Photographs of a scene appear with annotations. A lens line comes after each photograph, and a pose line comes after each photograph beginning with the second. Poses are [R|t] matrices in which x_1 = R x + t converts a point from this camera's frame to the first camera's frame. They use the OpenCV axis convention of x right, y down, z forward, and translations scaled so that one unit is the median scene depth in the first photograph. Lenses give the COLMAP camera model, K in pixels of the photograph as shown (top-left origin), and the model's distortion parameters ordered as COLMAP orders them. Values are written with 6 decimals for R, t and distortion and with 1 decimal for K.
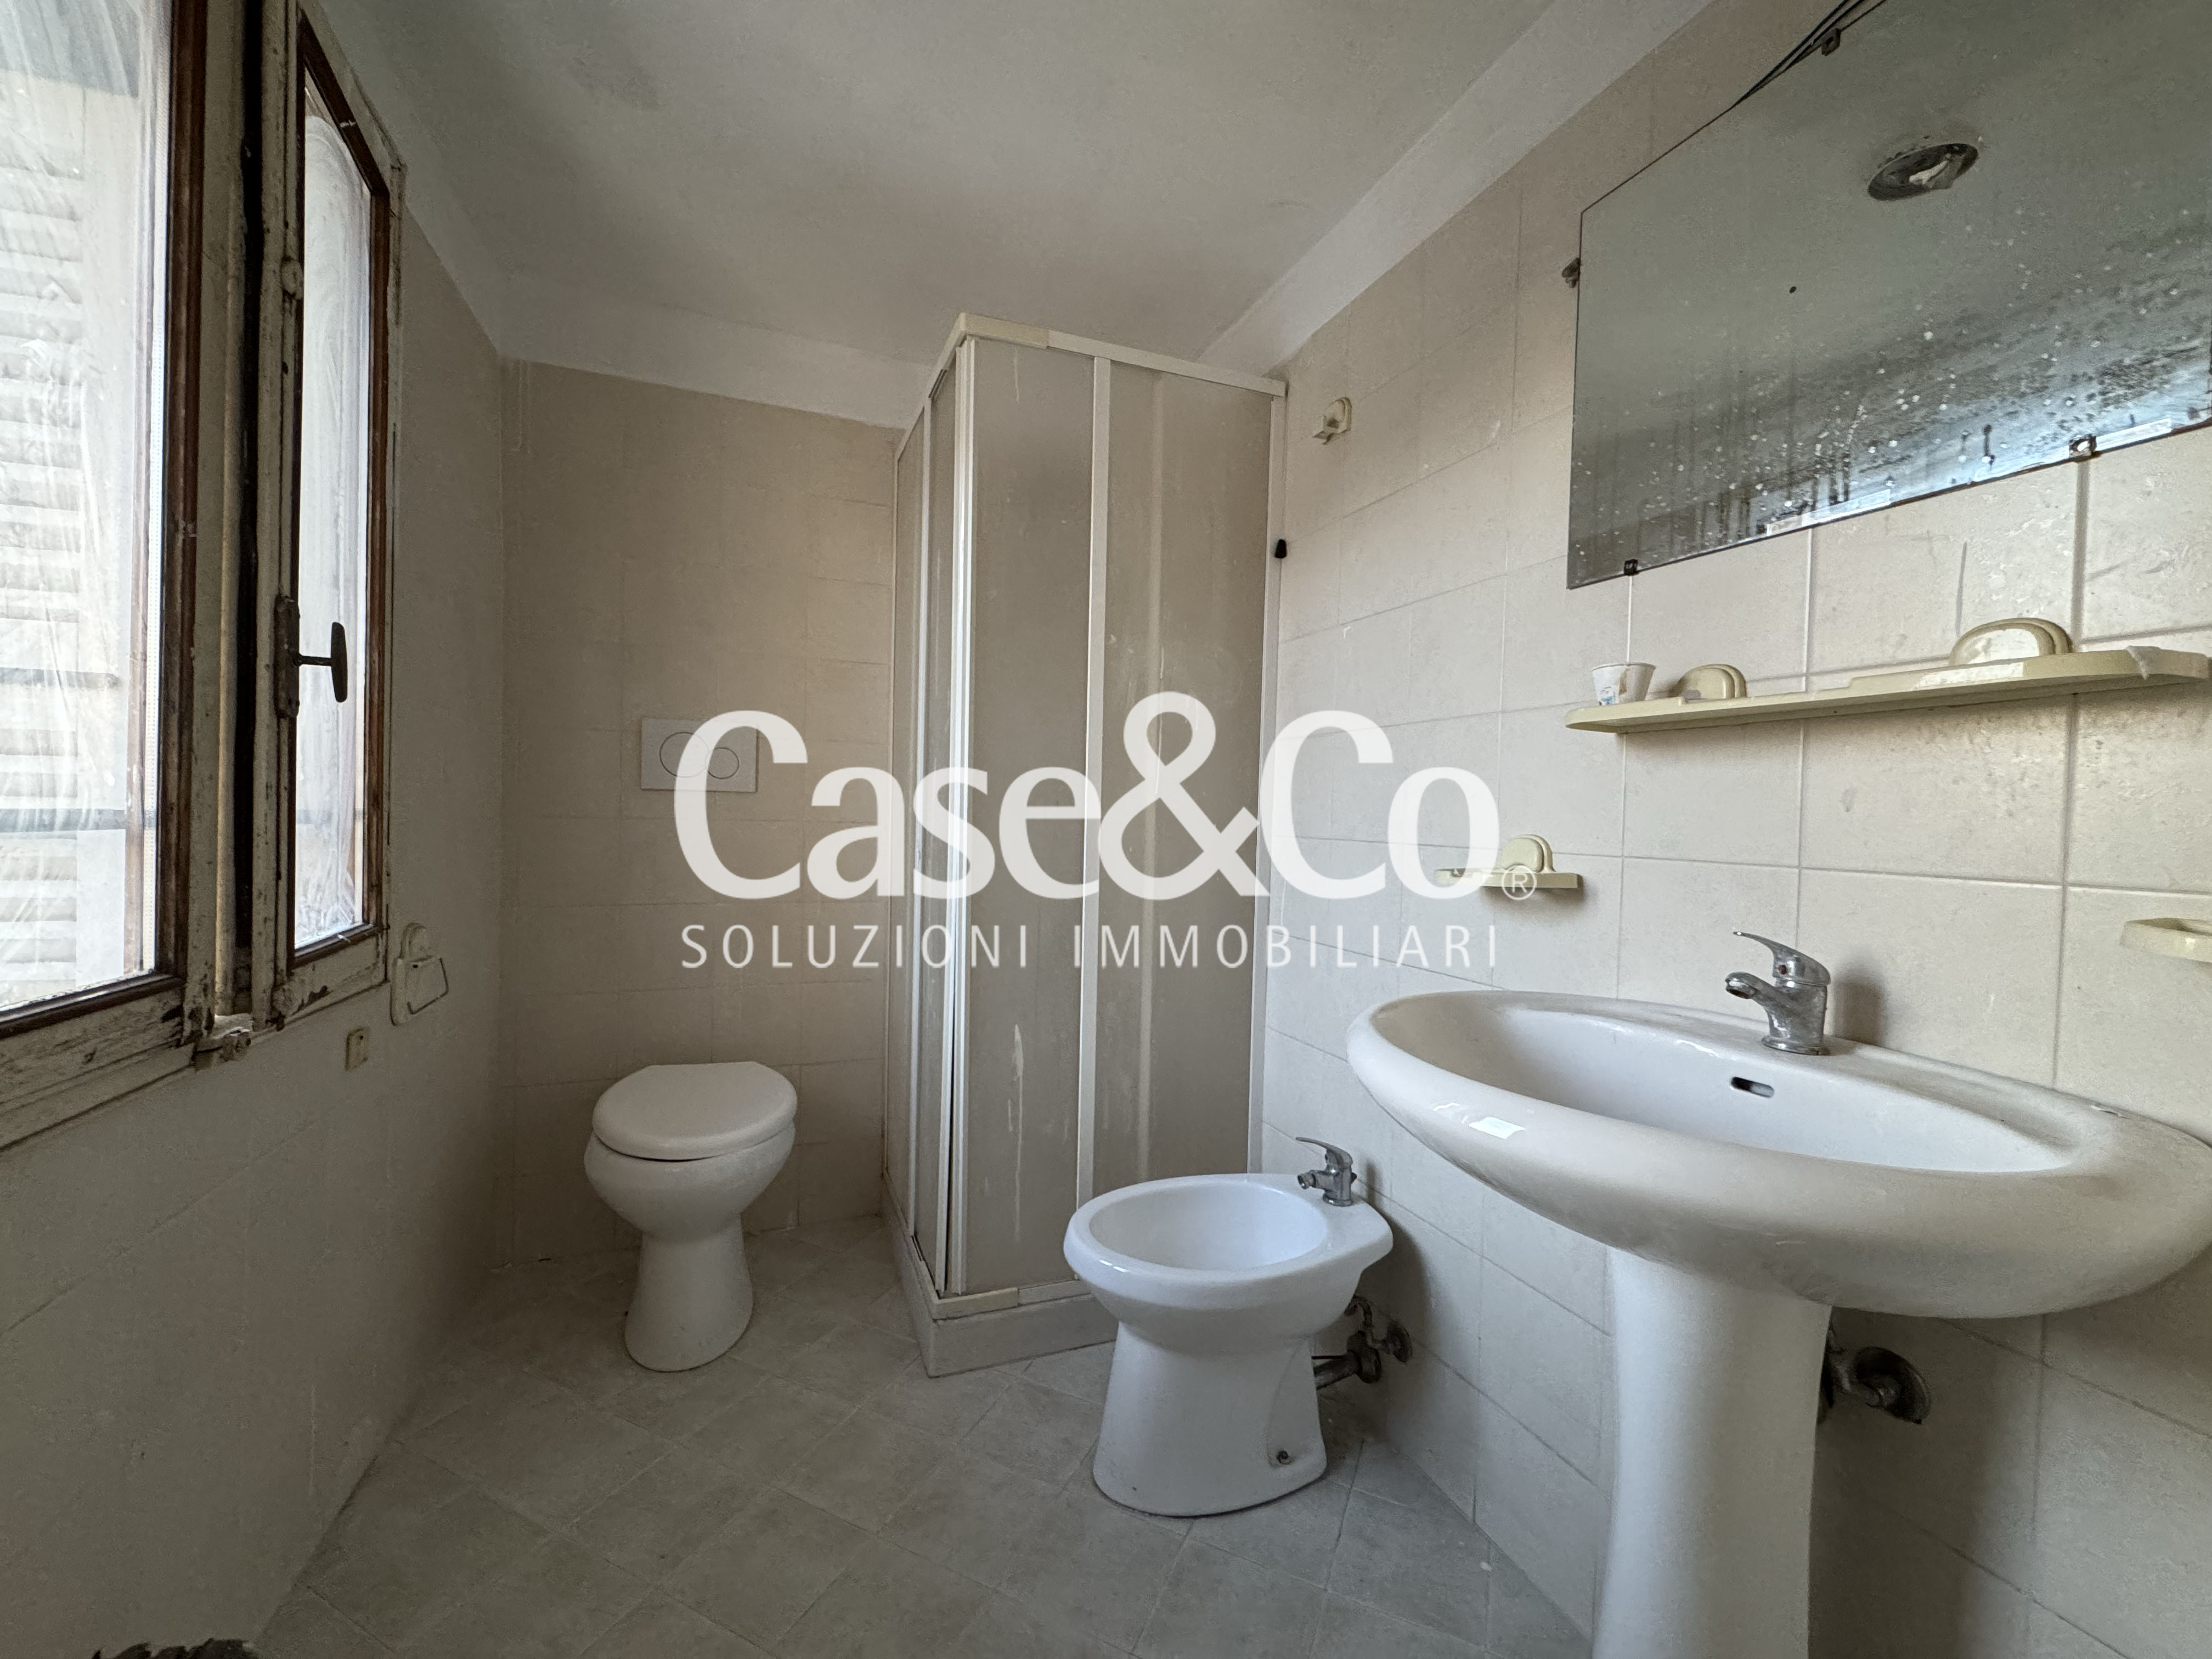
lens RADIAL K [[877.6, 0, 1095.1], [0, 877.6, 830.5], [0, 0, 1]] dist [-0.002826, -0.000017]
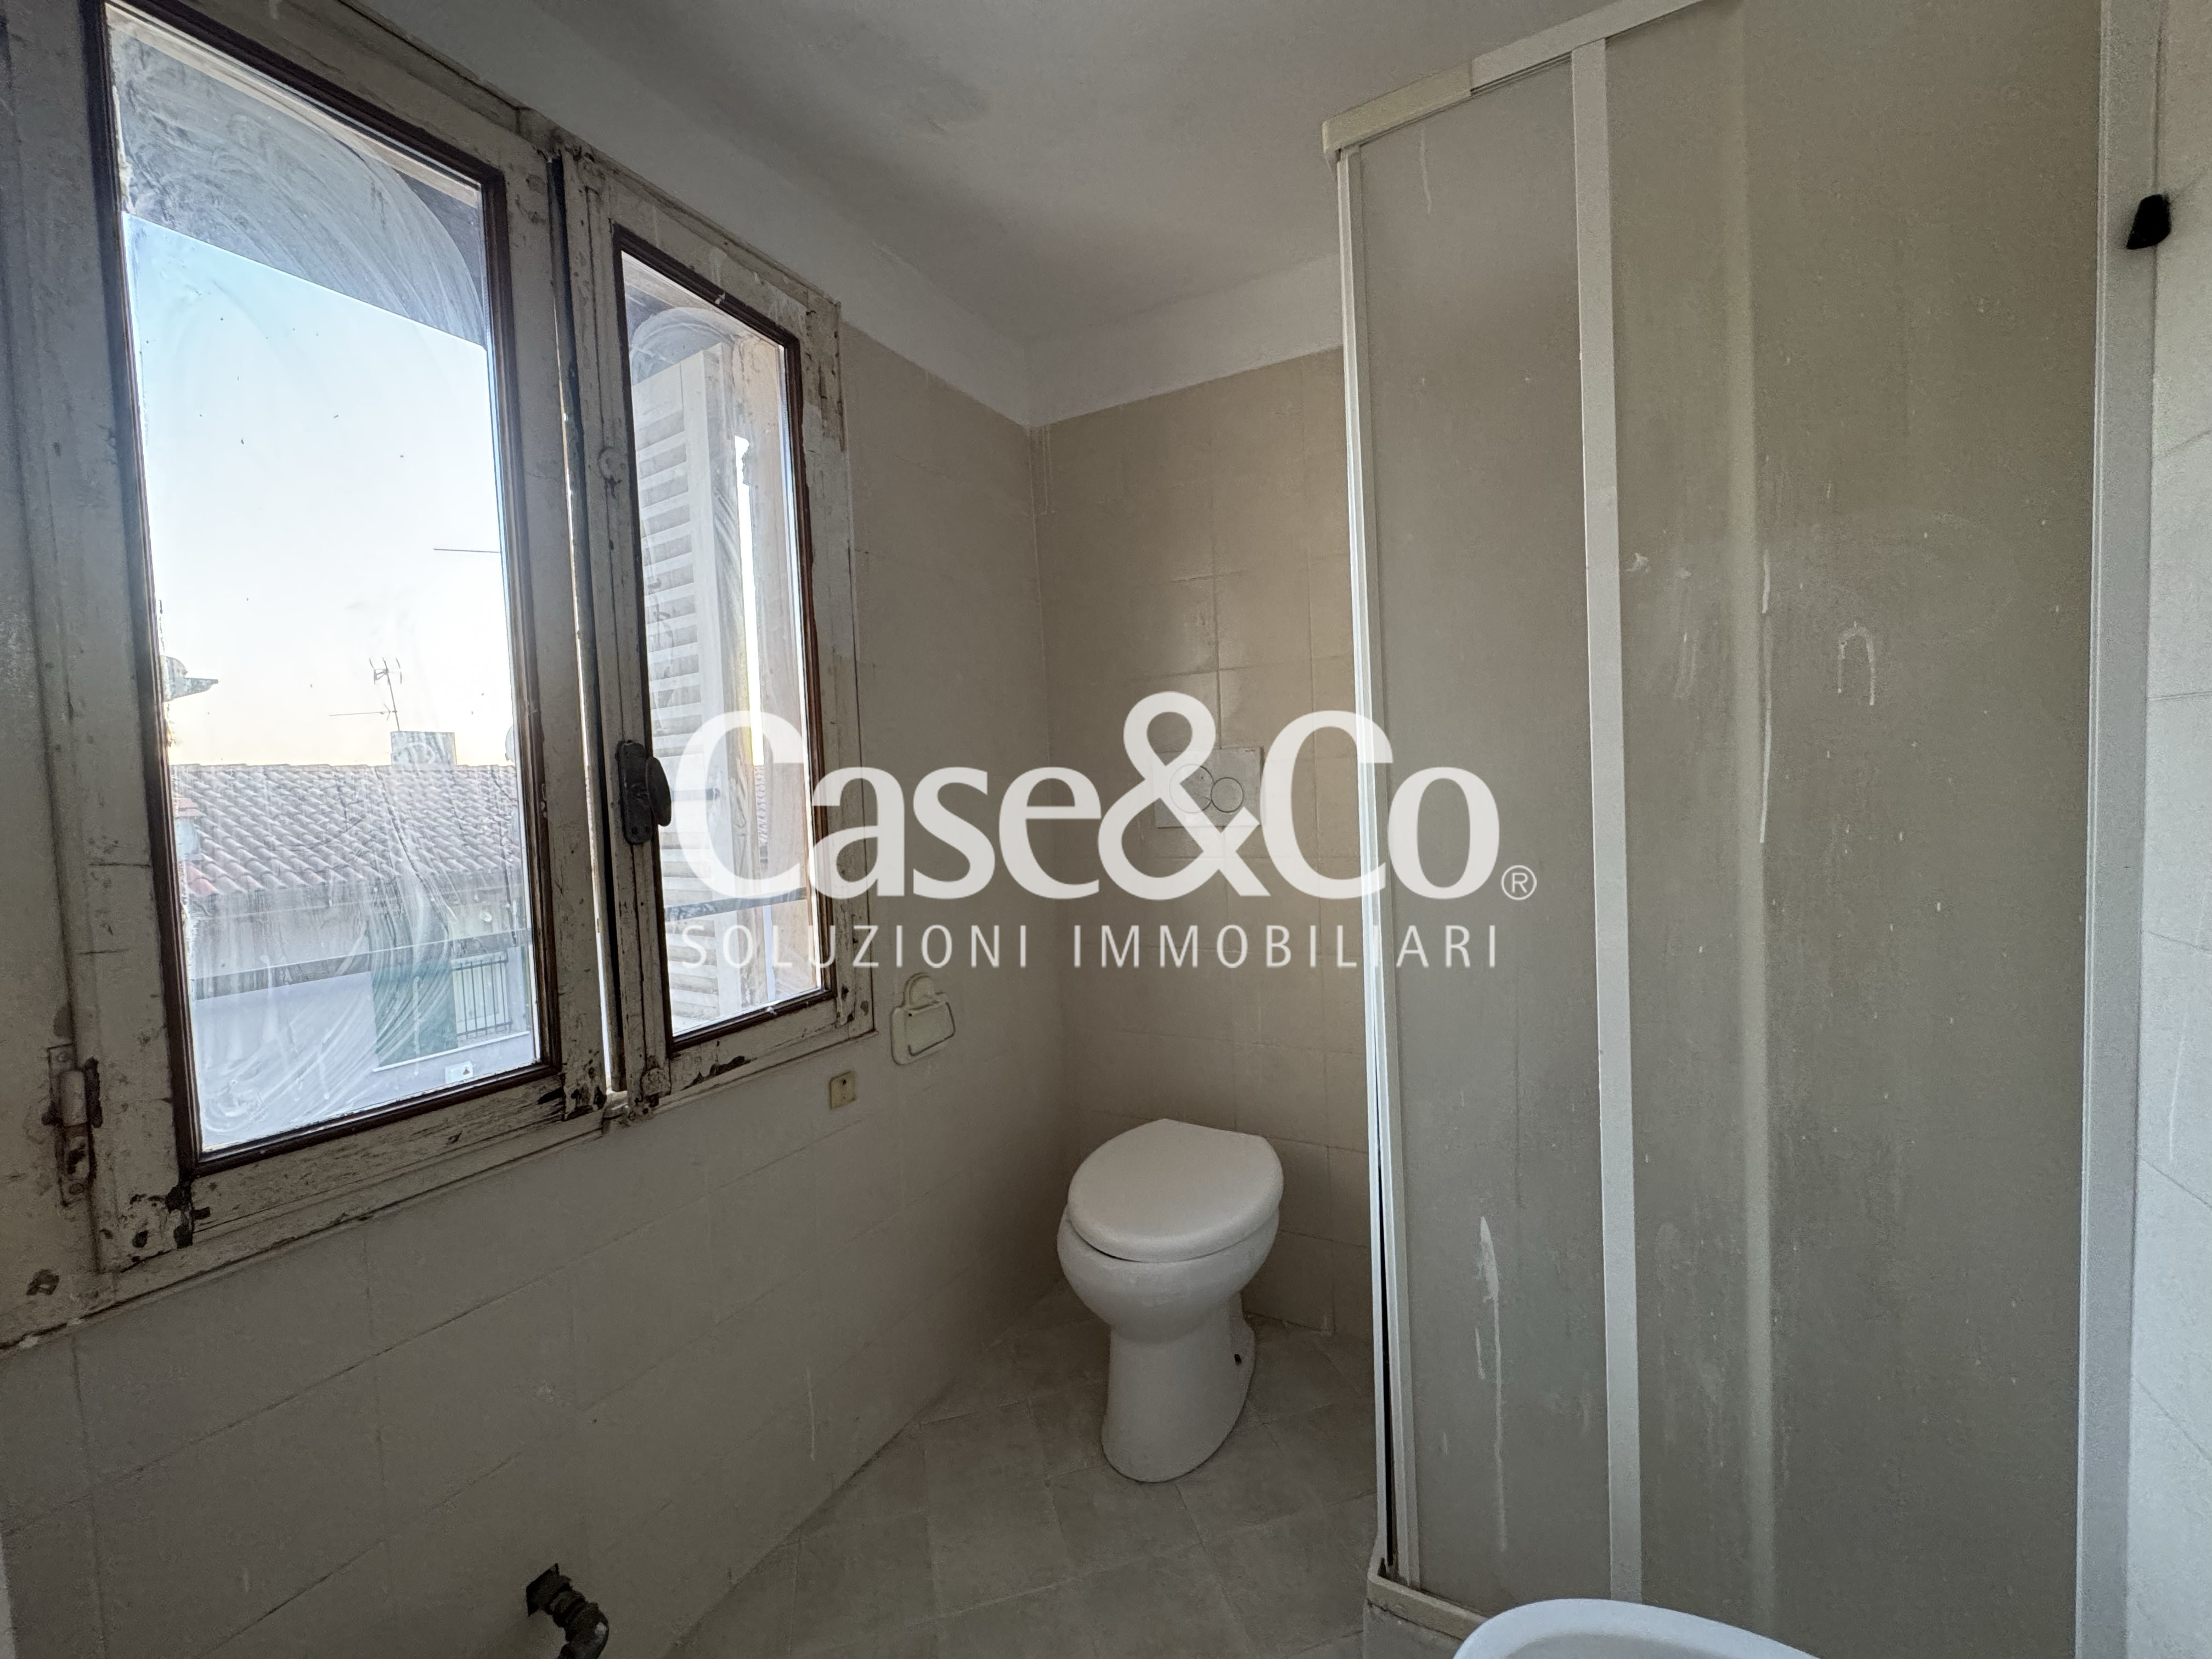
lens RADIAL K [[877.6, 0, 1111.9], [0, 877.6, 827.3], [0, 0, 1]] dist [-0.002826, -0.000017]
pose [[0.654204, -0.016806, -0.756131, 0.272617], [0.046810, 0.998736, 0.018302, -0.102343], [0.754868, -0.047368, 0.654164, 0.507747]]
